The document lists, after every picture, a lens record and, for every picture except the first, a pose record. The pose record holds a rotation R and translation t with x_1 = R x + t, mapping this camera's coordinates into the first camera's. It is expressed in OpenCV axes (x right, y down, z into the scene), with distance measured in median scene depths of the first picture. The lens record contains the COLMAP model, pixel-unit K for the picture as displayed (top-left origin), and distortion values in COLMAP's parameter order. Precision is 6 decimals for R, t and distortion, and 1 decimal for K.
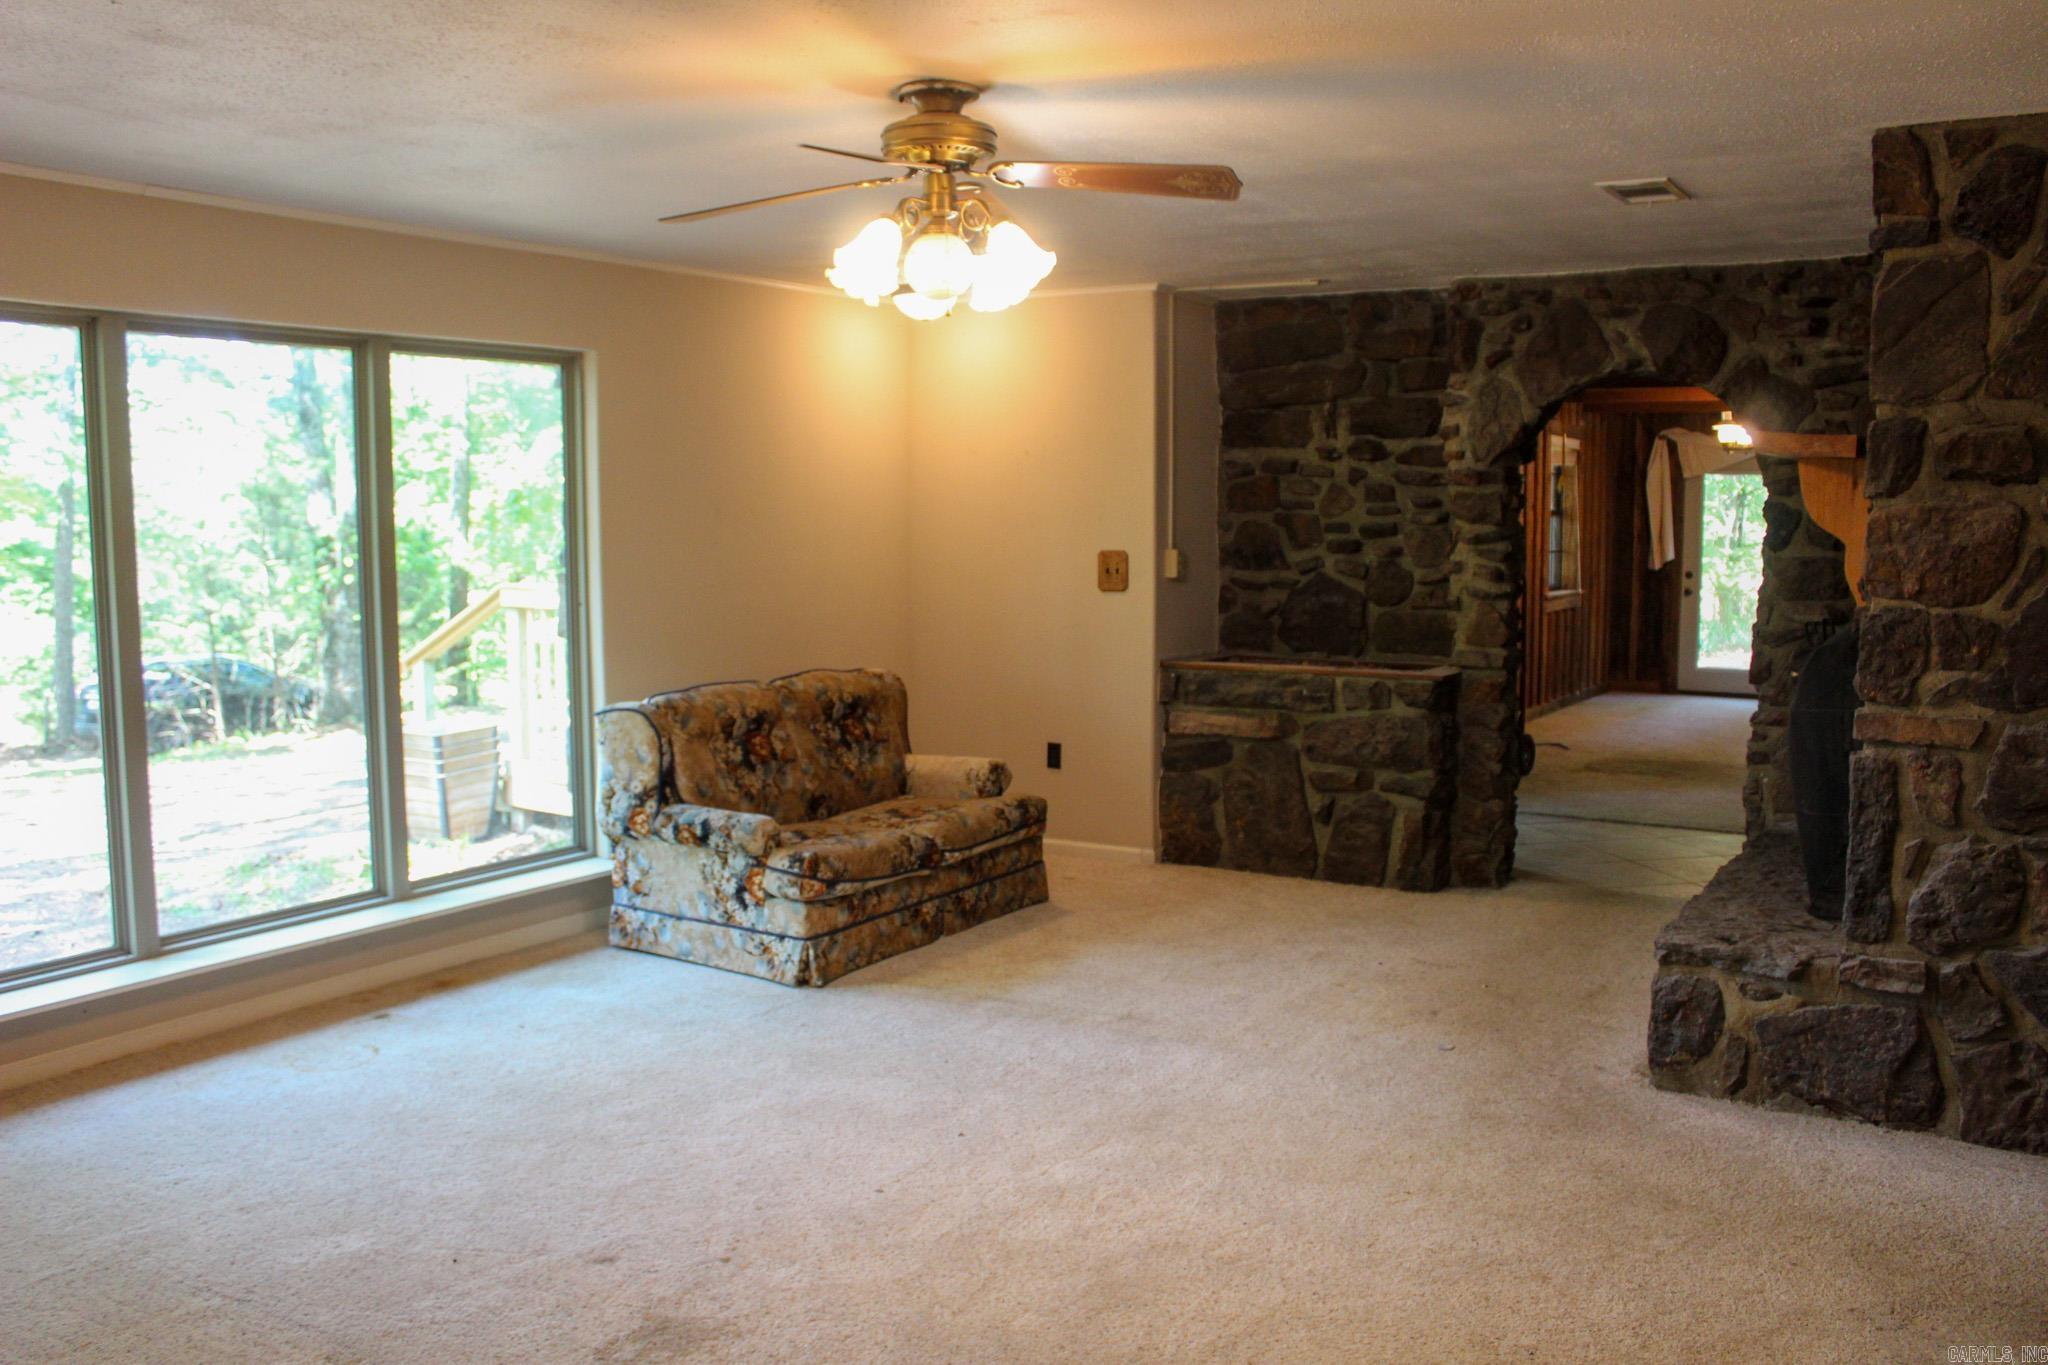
lens RADIAL K [[1719.1, 0, 1016.4], [0, 1719.1, 687.3], [0, 0, 1]] dist [-0.172187, 0.172730]
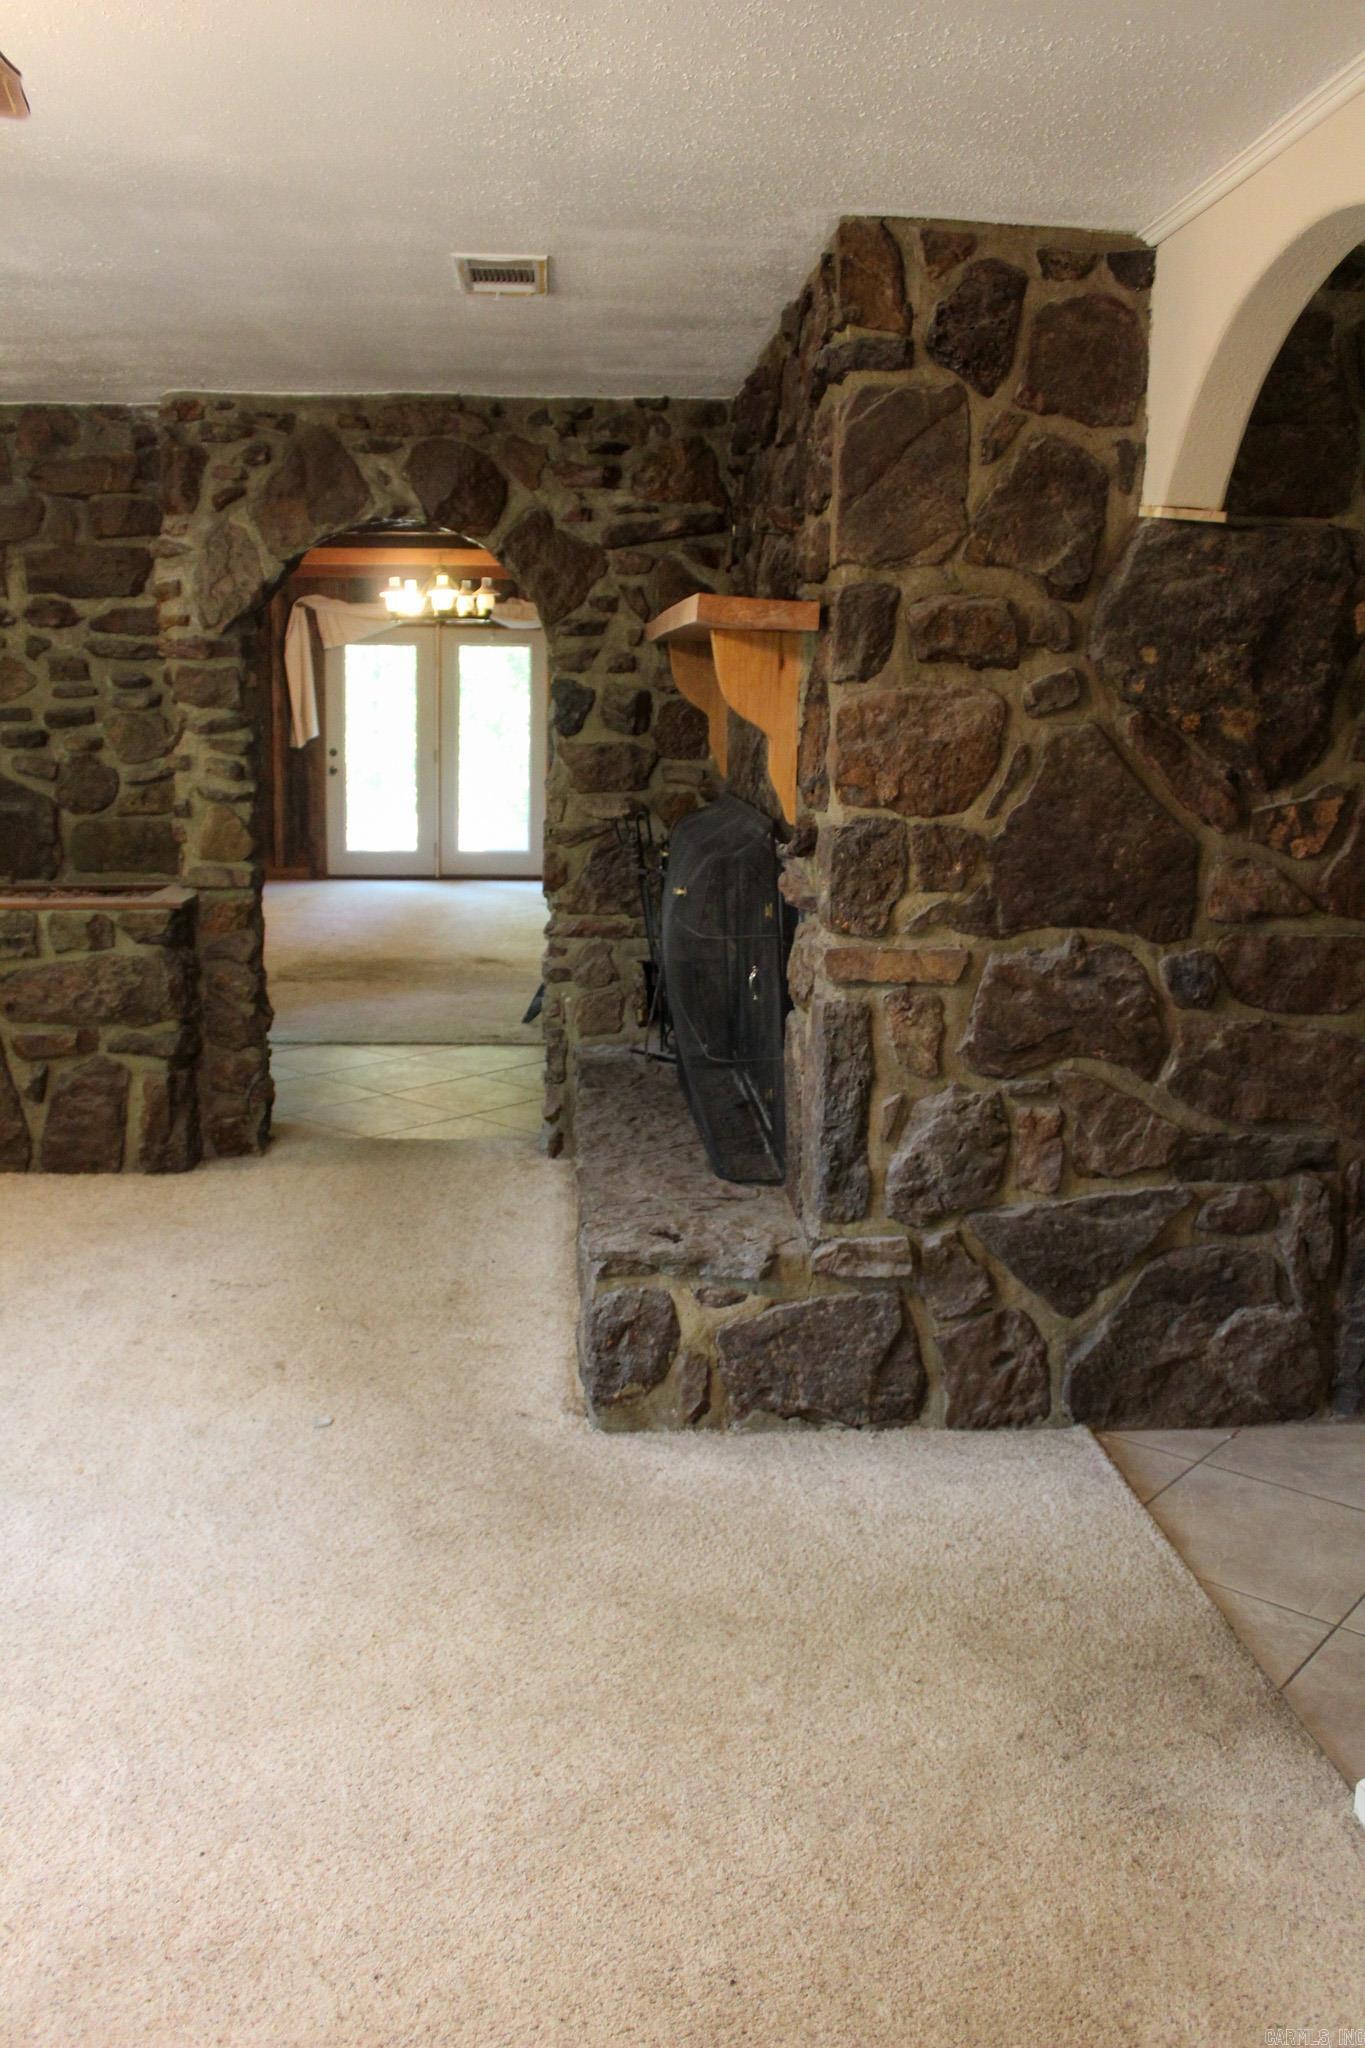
lens RADIAL K [[1719.1, 0, 684.7], [0, 1719.1, 1014.3], [0, 0, 1]] dist [-0.172187, 0.172730]
pose [[0.805513, -0.100319, 0.584024, -0.039193], [0.046688, 0.993246, 0.106218, -0.041844], [-0.590736, -0.058293, 0.804757, 0.339844]]
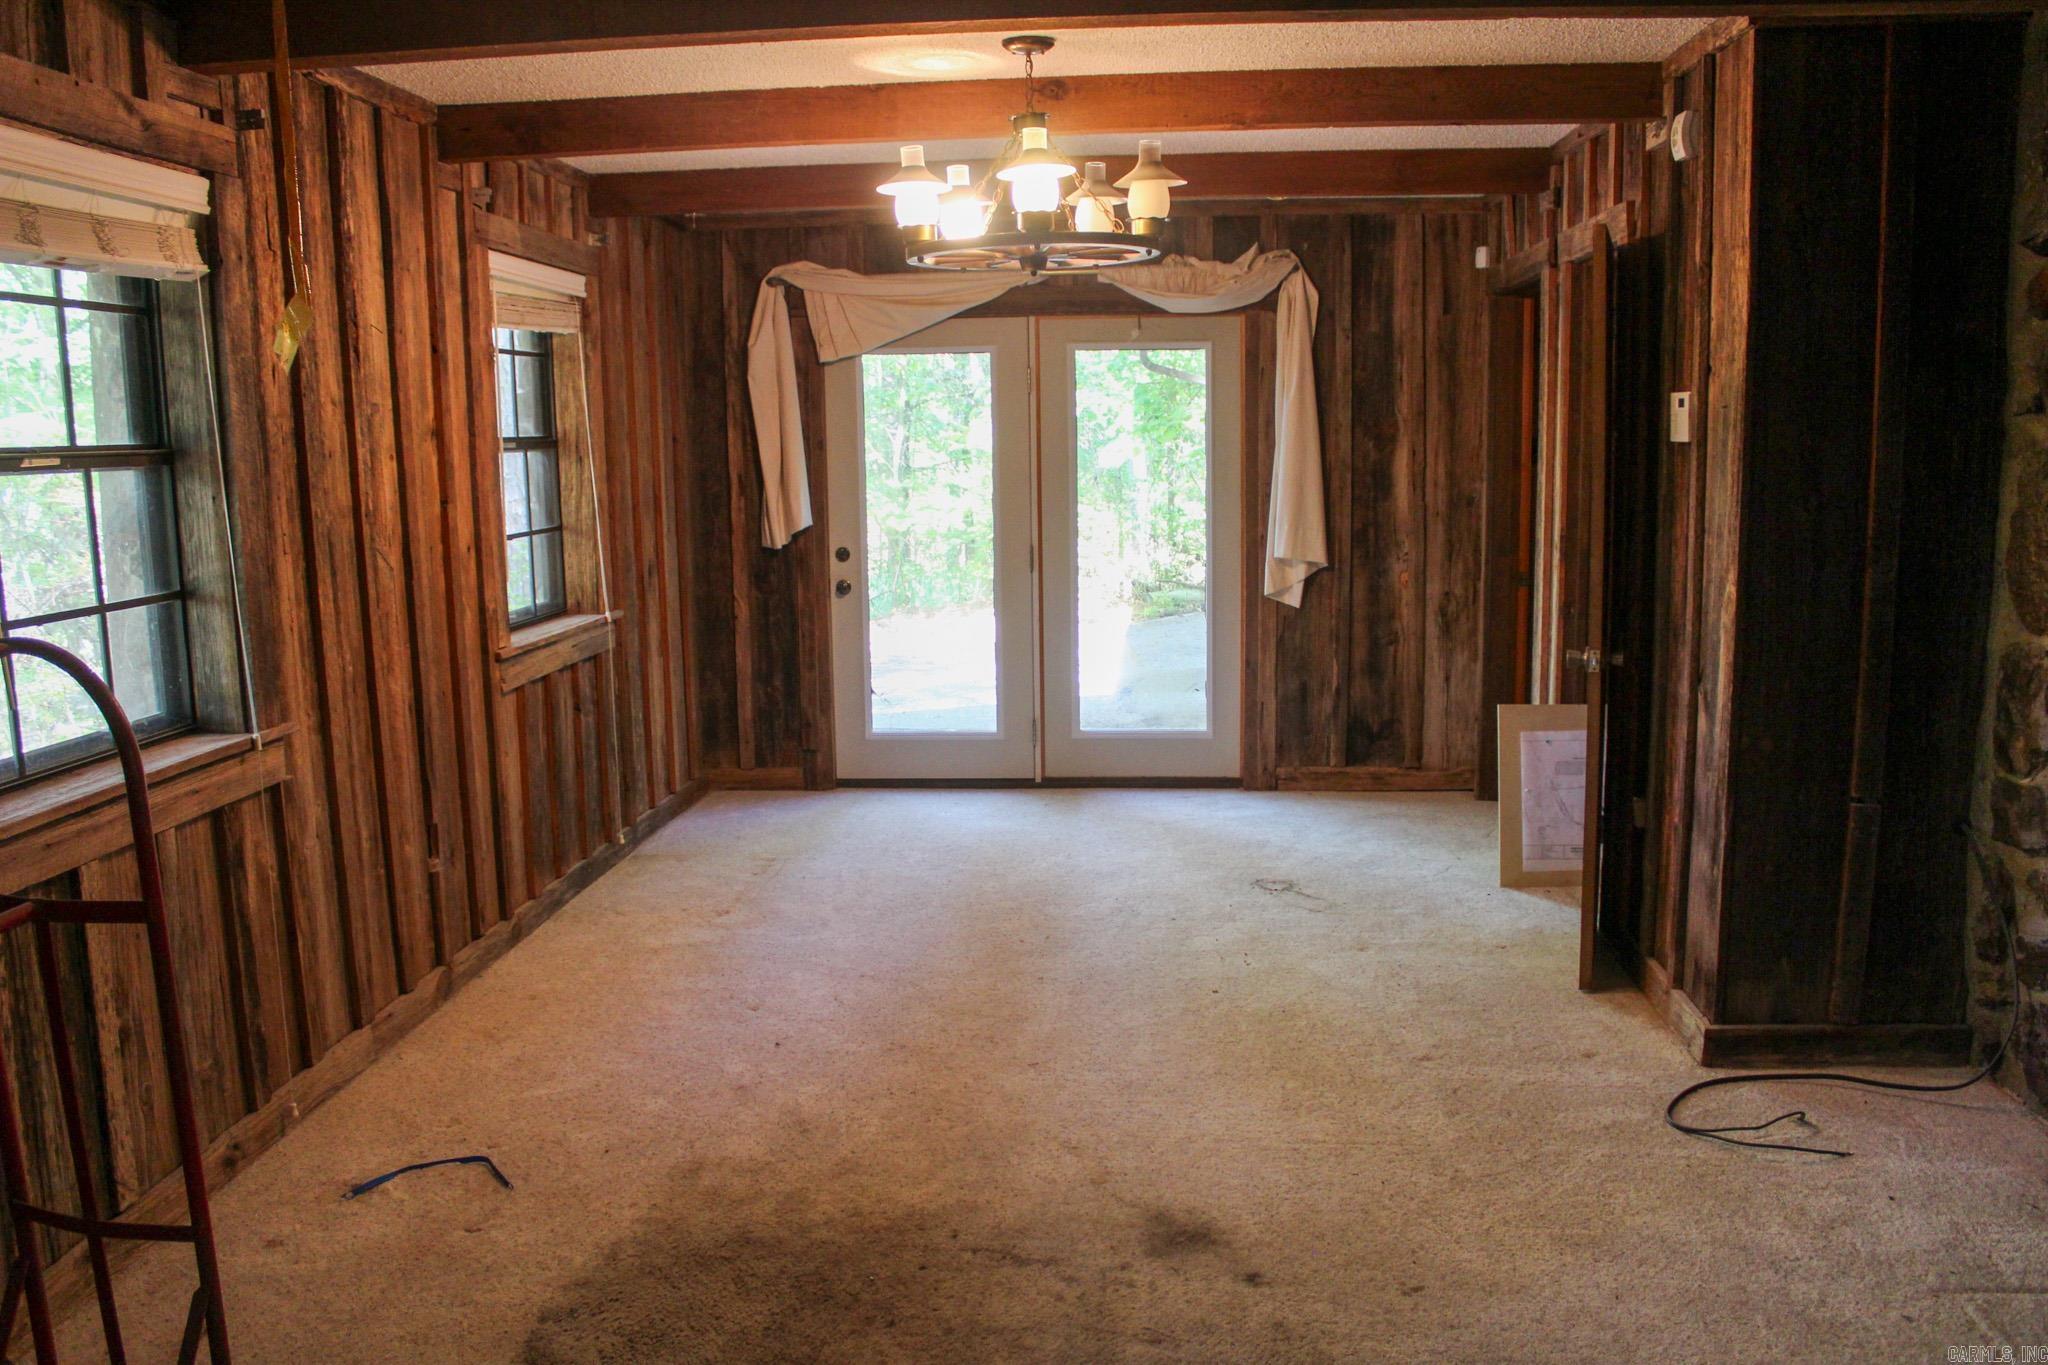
lens RADIAL K [[1654.7, 0, 1024.4], [0, 1654.7, 682.2], [0, 0, 1]] dist [-0.113390, -0.001698]
pose [[0.884895, -0.085328, 0.457909, 0.686905], [0.065169, 0.996088, 0.059675, -0.173245], [-0.461210, -0.022965, 0.886994, 1.676646]]
